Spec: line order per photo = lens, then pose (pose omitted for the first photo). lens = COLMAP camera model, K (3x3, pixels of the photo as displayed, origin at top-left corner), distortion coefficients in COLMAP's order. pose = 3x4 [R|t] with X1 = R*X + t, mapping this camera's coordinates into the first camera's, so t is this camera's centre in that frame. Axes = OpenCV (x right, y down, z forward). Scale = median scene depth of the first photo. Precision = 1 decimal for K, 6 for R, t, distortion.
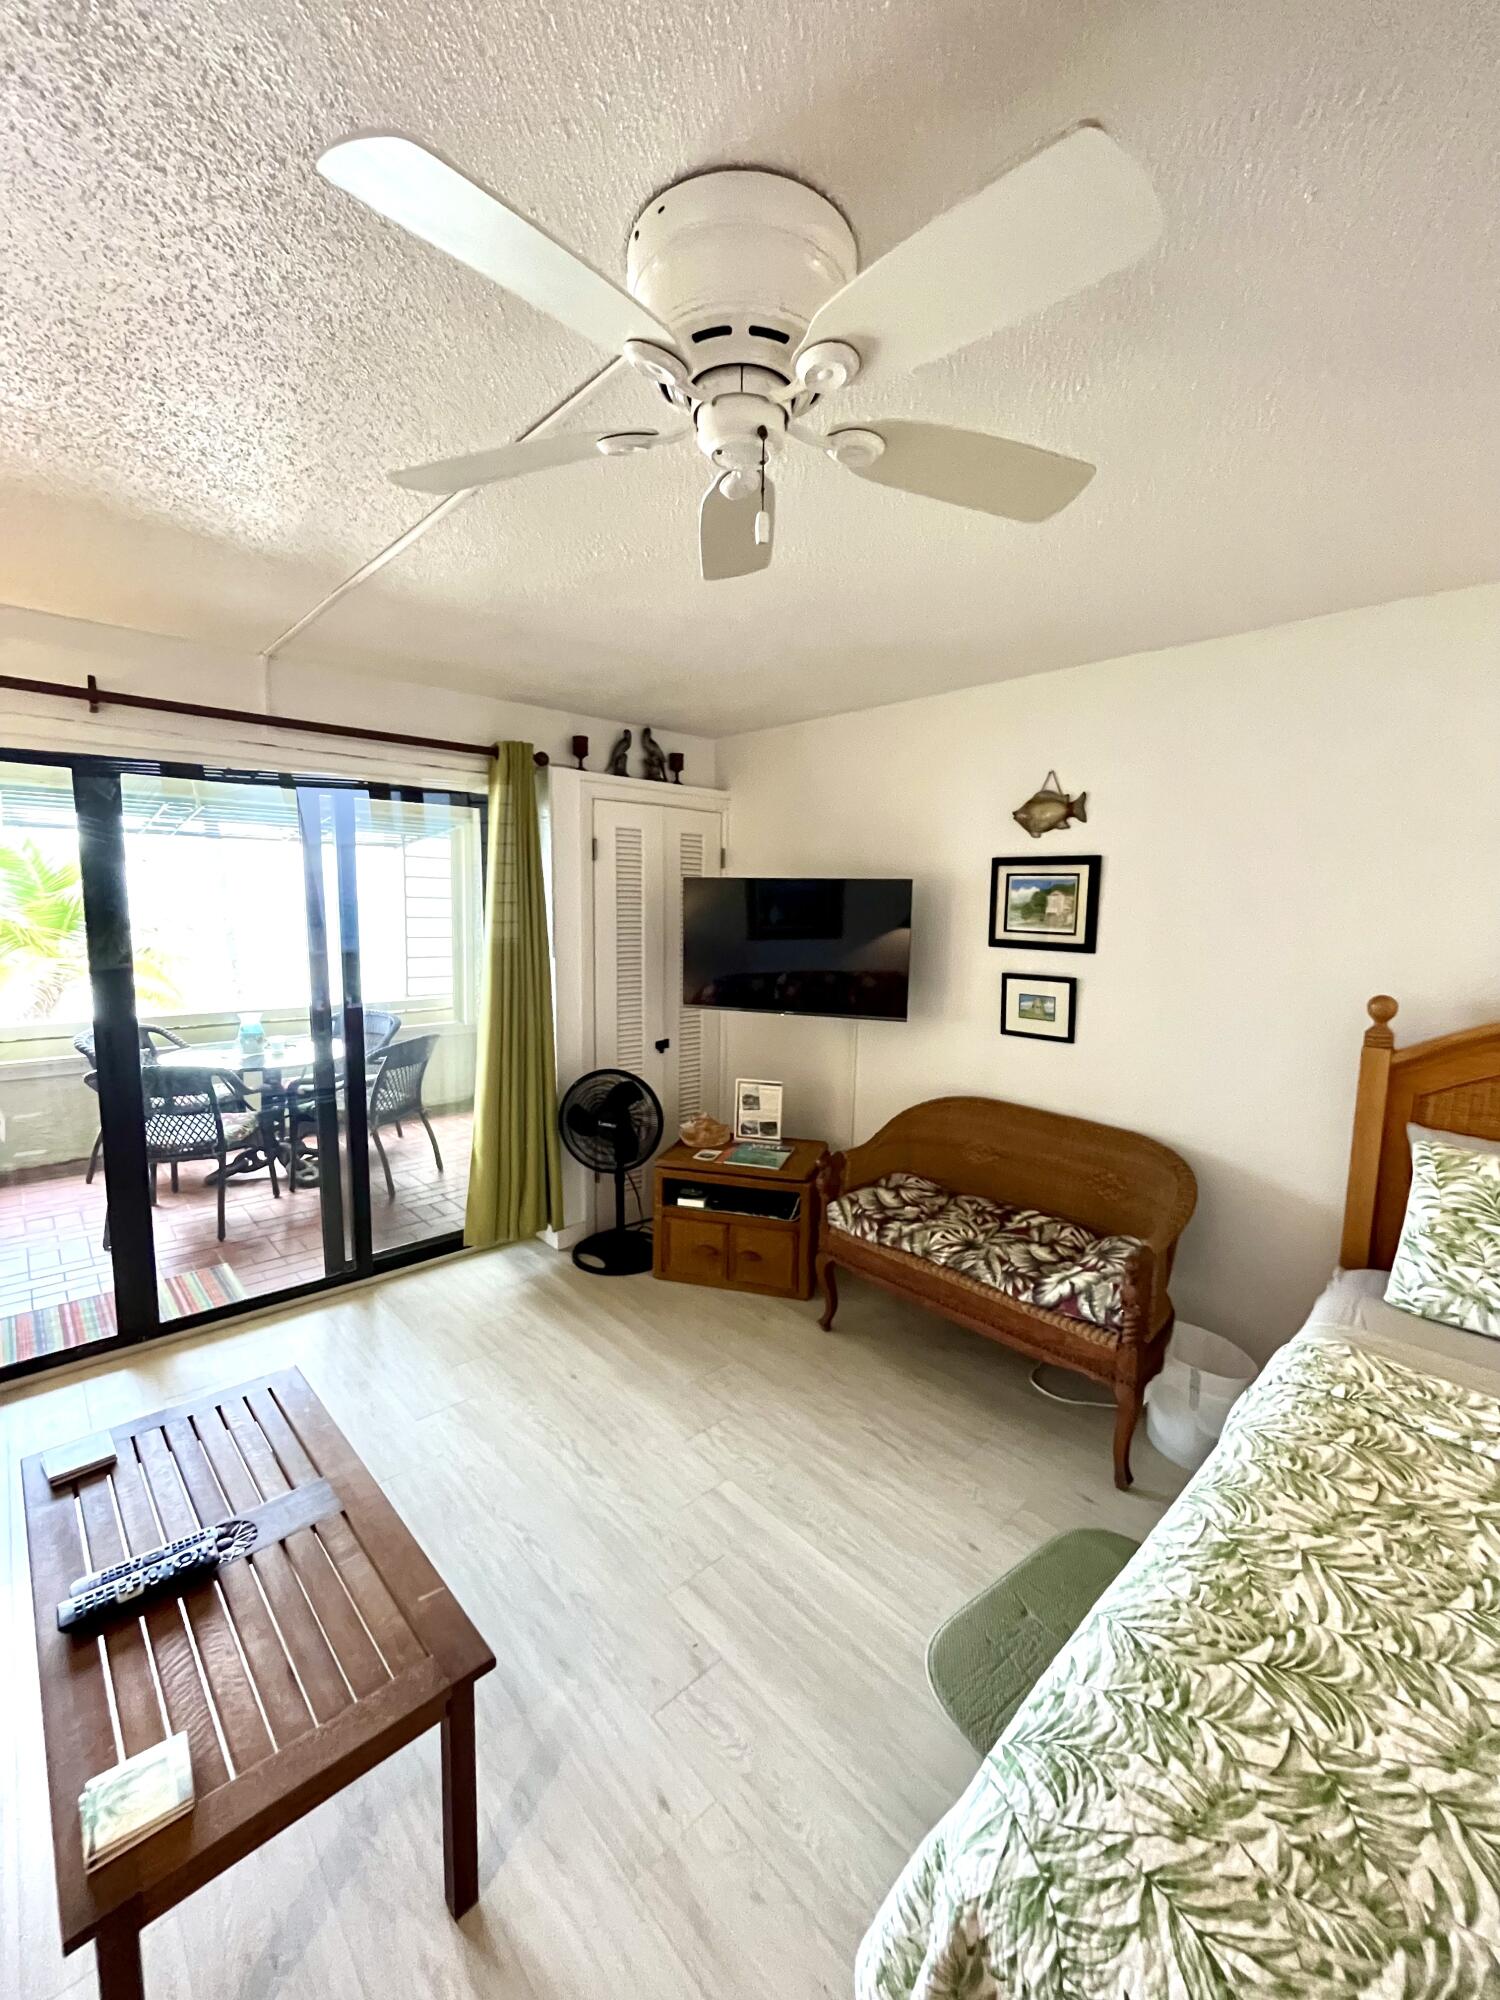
lens RADIAL K [[807.5, 0, 749.0], [0, 807.5, 1002.5], [0, 0, 1]] dist [-0.002601, 0.000880]
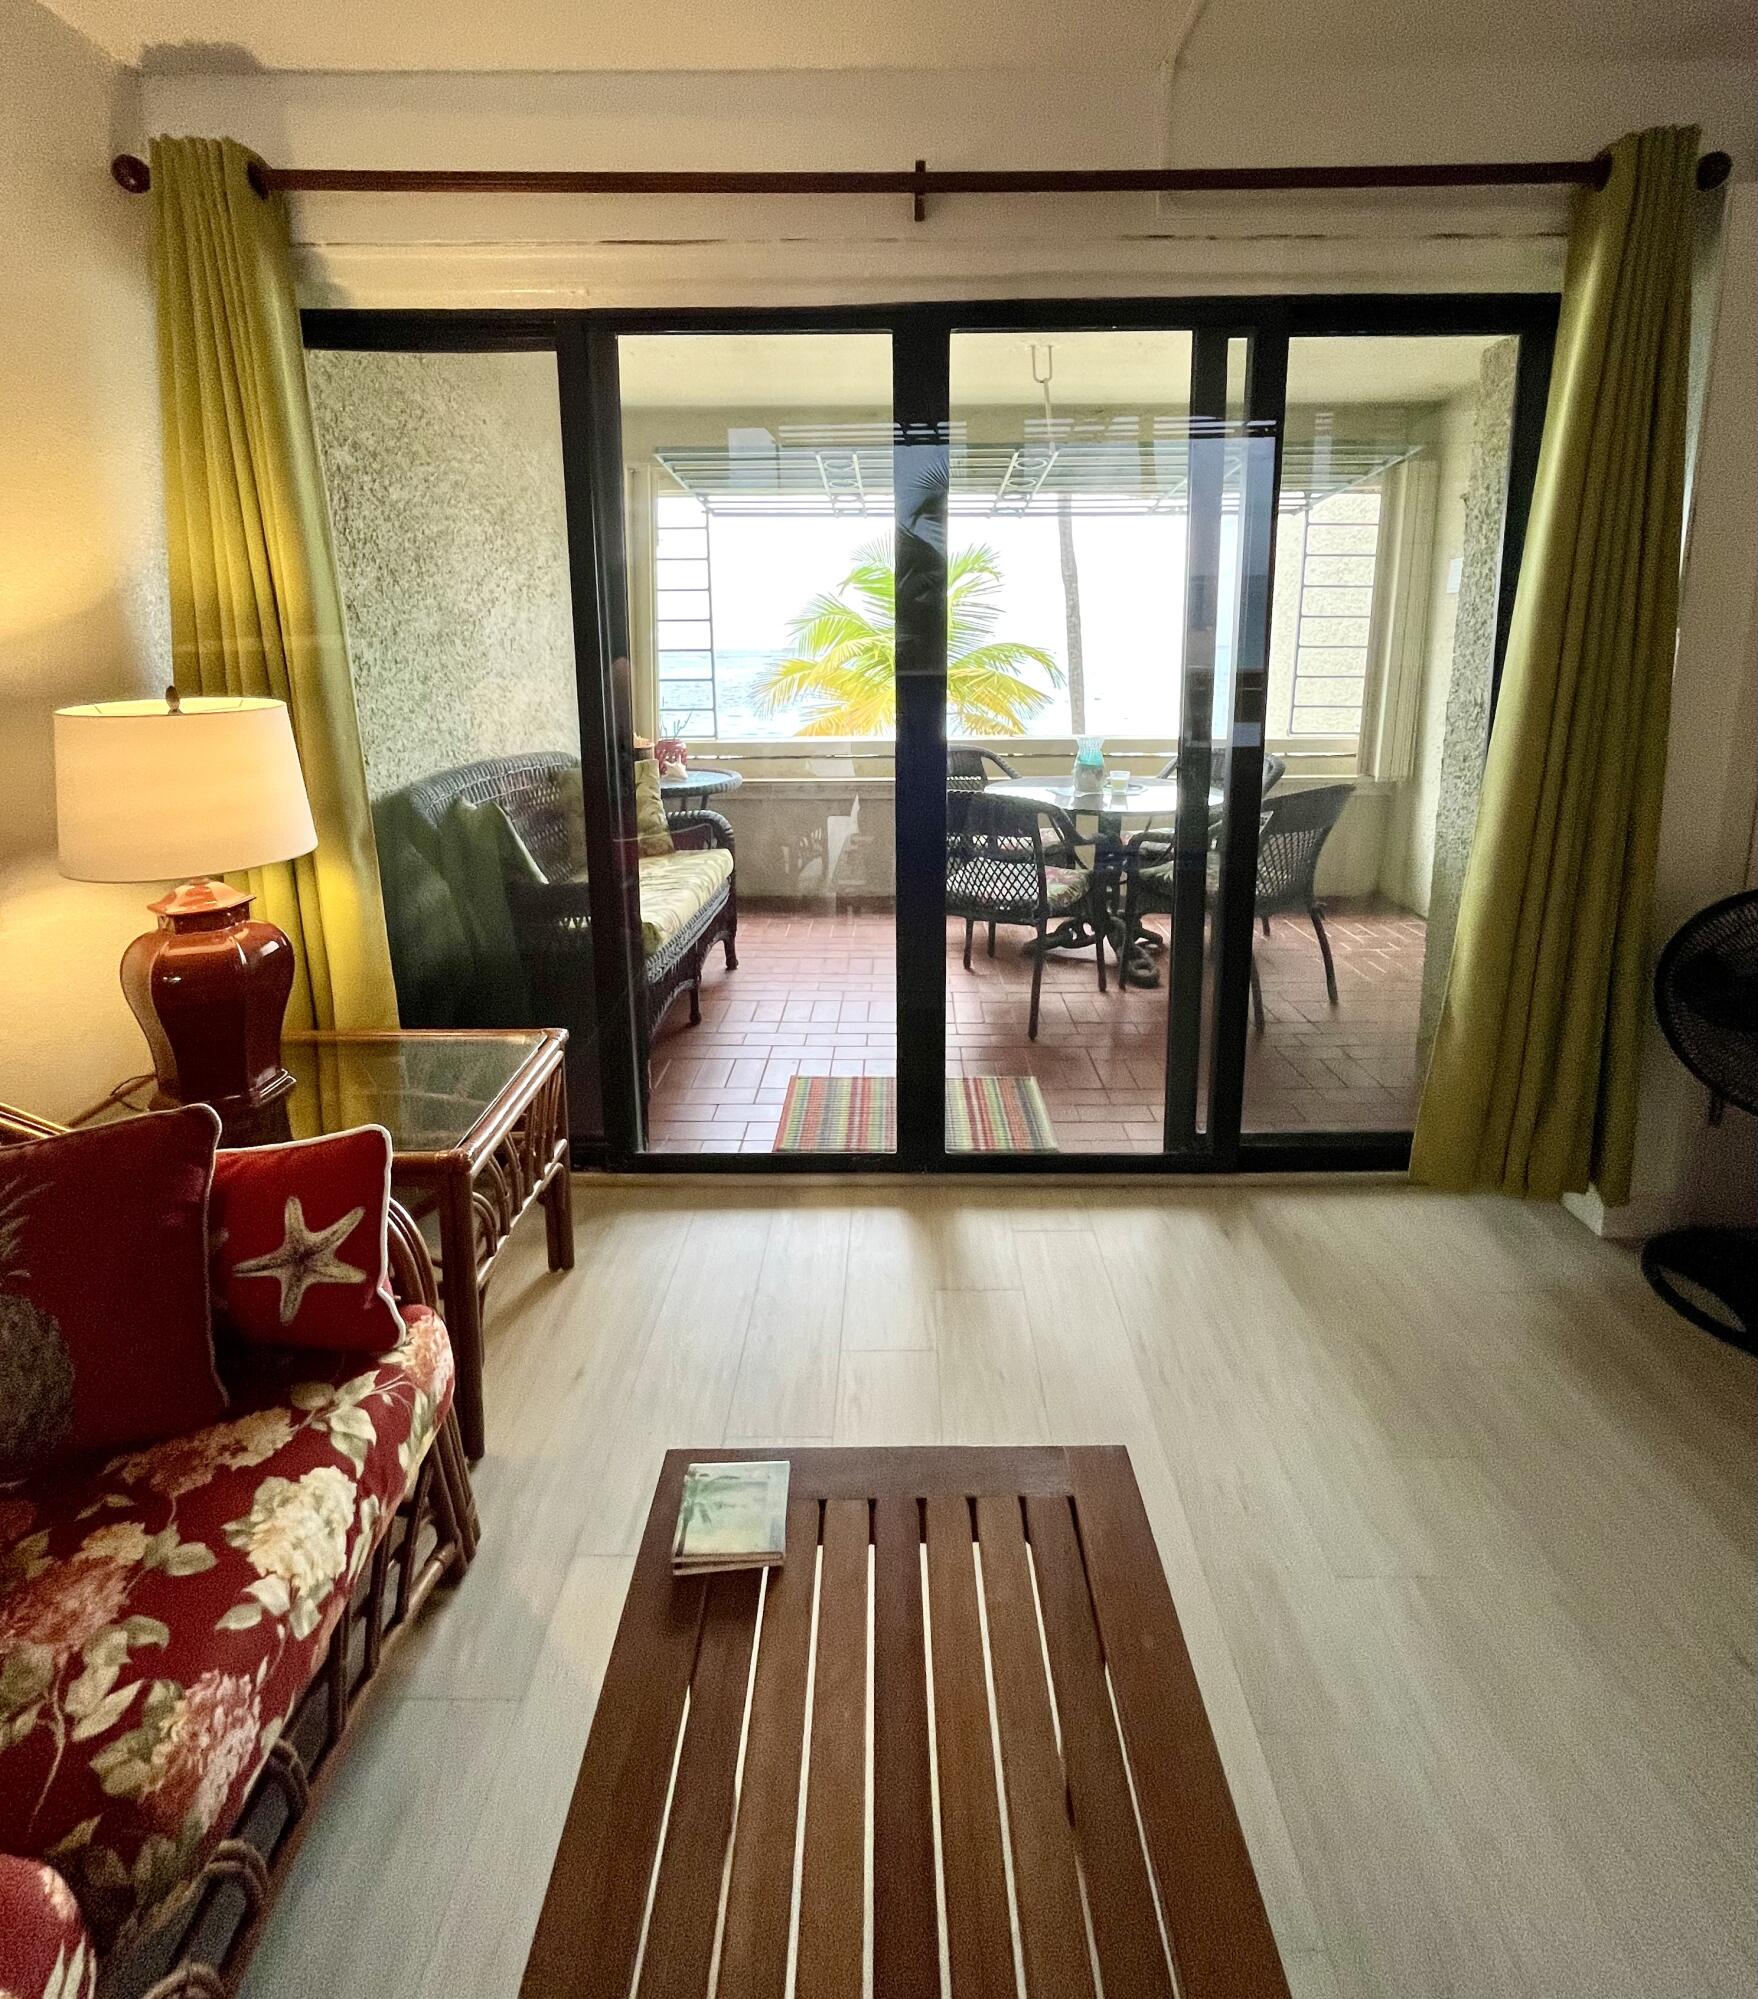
lens RADIAL K [[965.9, 0, 893.8], [0, 965.9, 809.2], [0, 0, 1]] dist [0.000471, -0.000630]
pose [[0.728142, 0.095871, -0.678688, -0.201162], [-0.066779, 0.995382, 0.068961, 0.042594], [0.682165, -0.004892, 0.731182, 0.323156]]
